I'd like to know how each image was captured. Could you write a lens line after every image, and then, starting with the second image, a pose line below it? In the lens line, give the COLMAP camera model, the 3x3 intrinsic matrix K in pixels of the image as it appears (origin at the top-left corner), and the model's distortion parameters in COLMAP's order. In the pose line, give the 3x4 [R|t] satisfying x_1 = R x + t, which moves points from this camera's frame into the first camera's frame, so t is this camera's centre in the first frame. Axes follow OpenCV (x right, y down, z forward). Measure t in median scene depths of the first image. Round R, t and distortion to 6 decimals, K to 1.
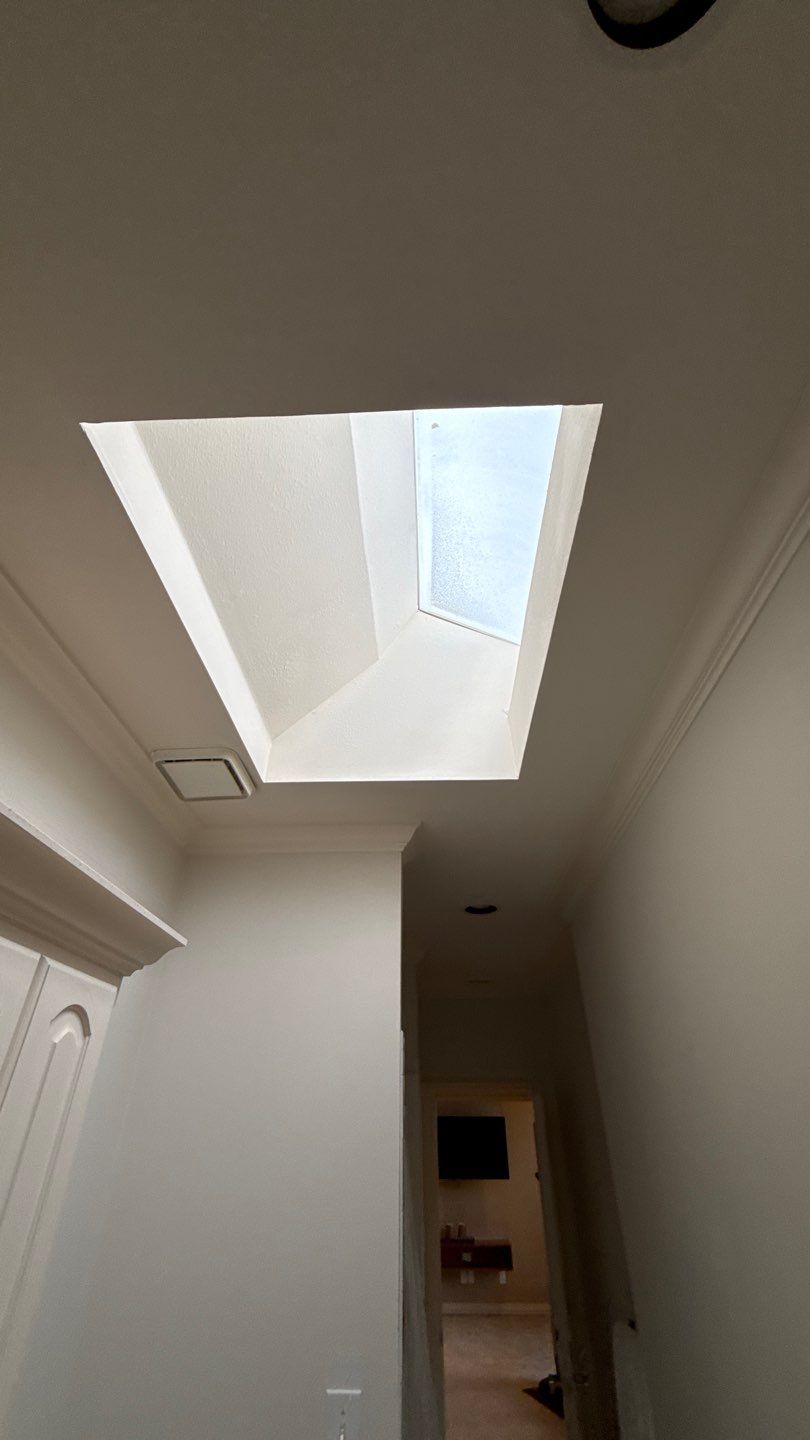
lens RADIAL K [[586.8, 0, 405.0], [0, 586.8, 720.0], [0, 0, 1]] dist [0.021018, 0.000082]
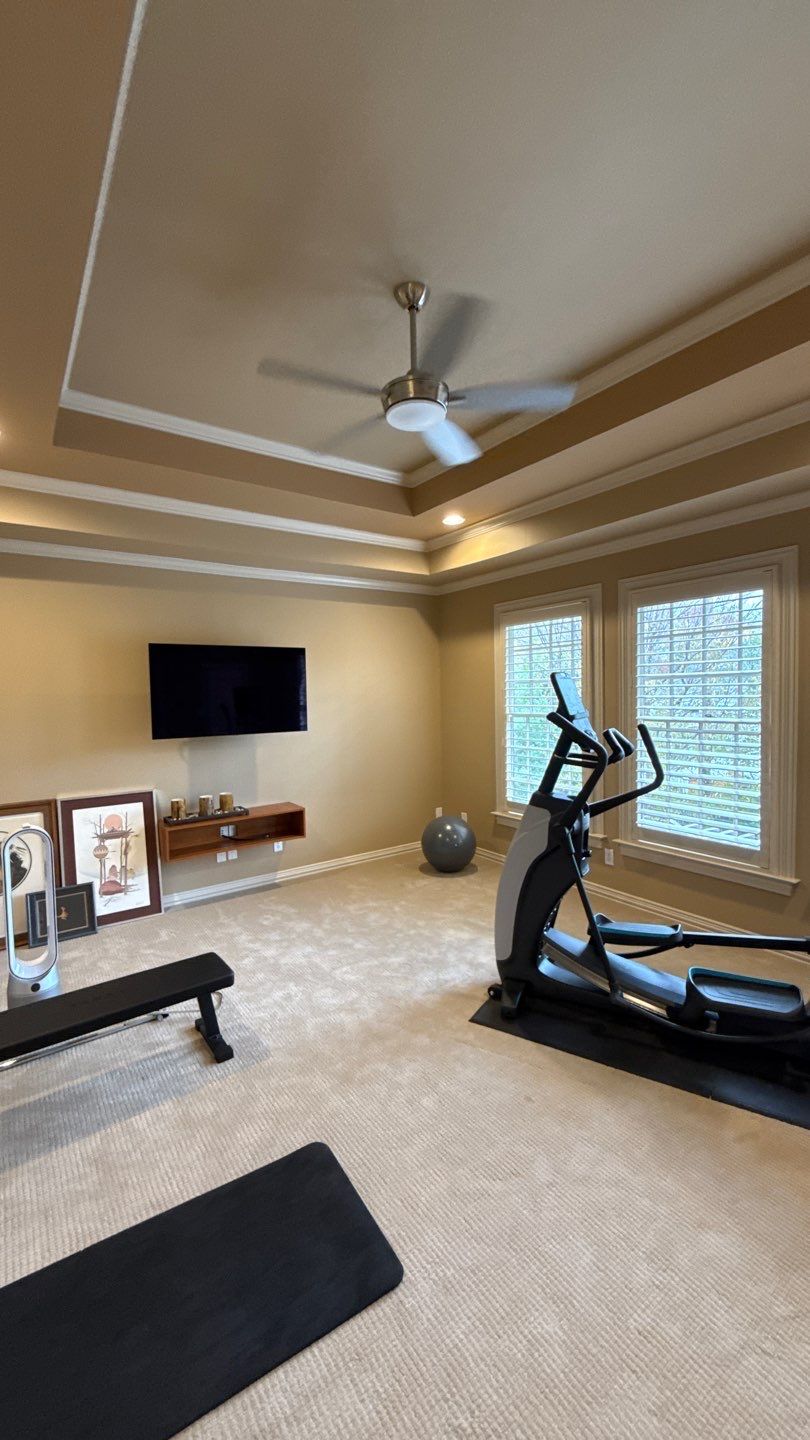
lens RADIAL K [[586.8, 0, 405.0], [0, 586.8, 720.0], [0, 0, 1]] dist [0.021018, 0.000082]
pose [[0.788764, -0.043102, 0.613183, -0.120174], [-0.337369, 0.803516, 0.490453, 0.446707], [-0.513842, -0.593721, 0.619243, 0.597058]]
